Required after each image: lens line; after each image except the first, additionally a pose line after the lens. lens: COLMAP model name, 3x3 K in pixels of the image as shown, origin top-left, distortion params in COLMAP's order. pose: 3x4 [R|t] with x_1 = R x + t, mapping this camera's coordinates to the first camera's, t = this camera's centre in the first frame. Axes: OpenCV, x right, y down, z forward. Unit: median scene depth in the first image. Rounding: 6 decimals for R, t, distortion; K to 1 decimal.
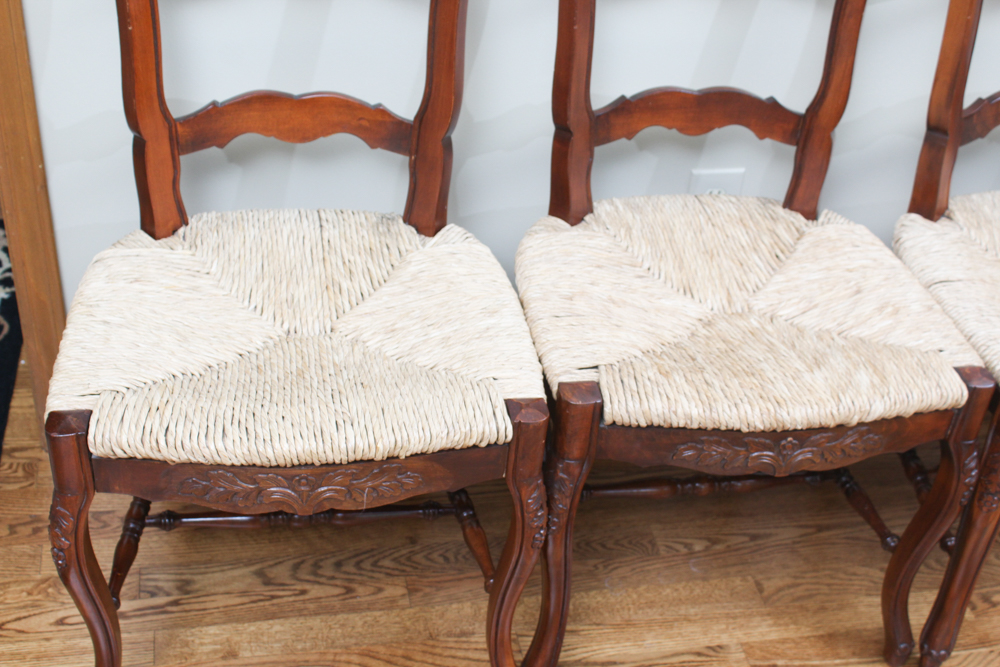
lens RADIAL K [[1354.3, 0, 496.4], [0, 1354.3, 351.4], [0, 0, 1]] dist [-0.060918, 0.000000]
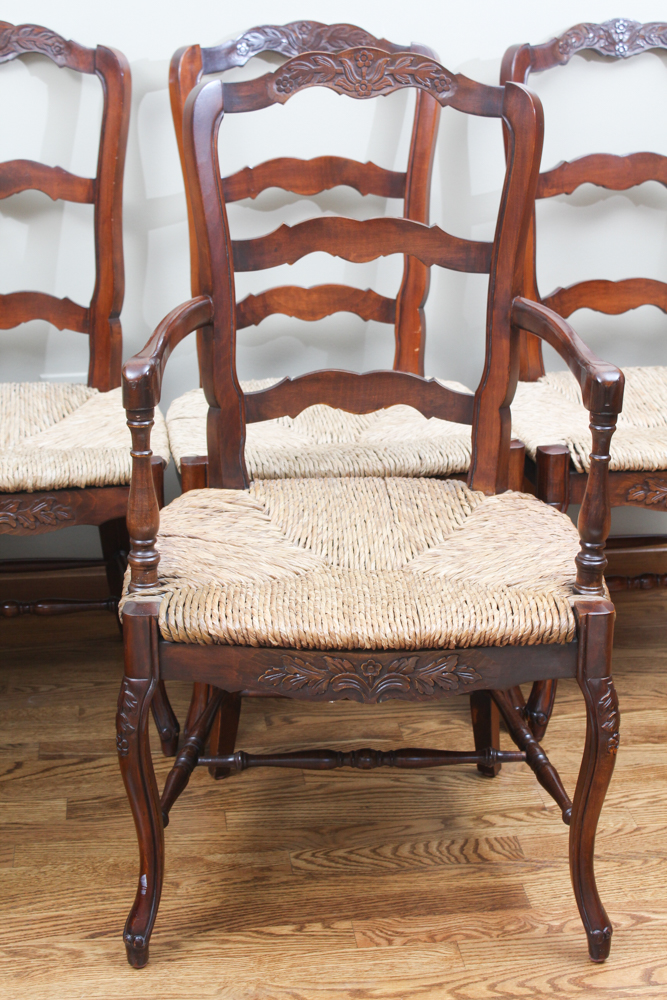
lens RADIAL K [[1687.4, 0, 339.5], [0, 1687.4, 510.4], [0, 0, 1]] dist [0.006106, 0.000000]
pose [[0.994394, -0.047625, -0.094405, 0.632500], [0.019698, 0.960629, -0.277135, 0.468617], [0.103887, 0.273721, 0.956182, -0.442153]]
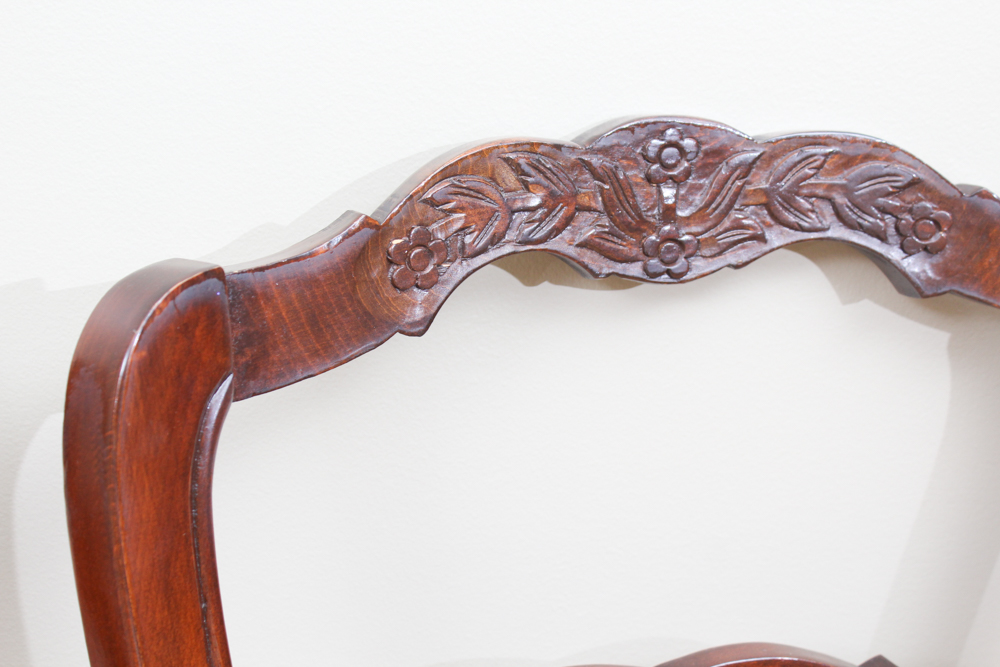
lens RADIAL K [[1585.5, 0, 500.0], [0, 1585.5, 333.0], [0, 0, 1]] dist [-0.055302, 0.000000]
pose [[0.998763, -0.046700, 0.017051, 0.729690], [0.049679, 0.950558, -0.306549, -0.311597], [-0.001892, 0.307017, 0.951702, 0.739740]]
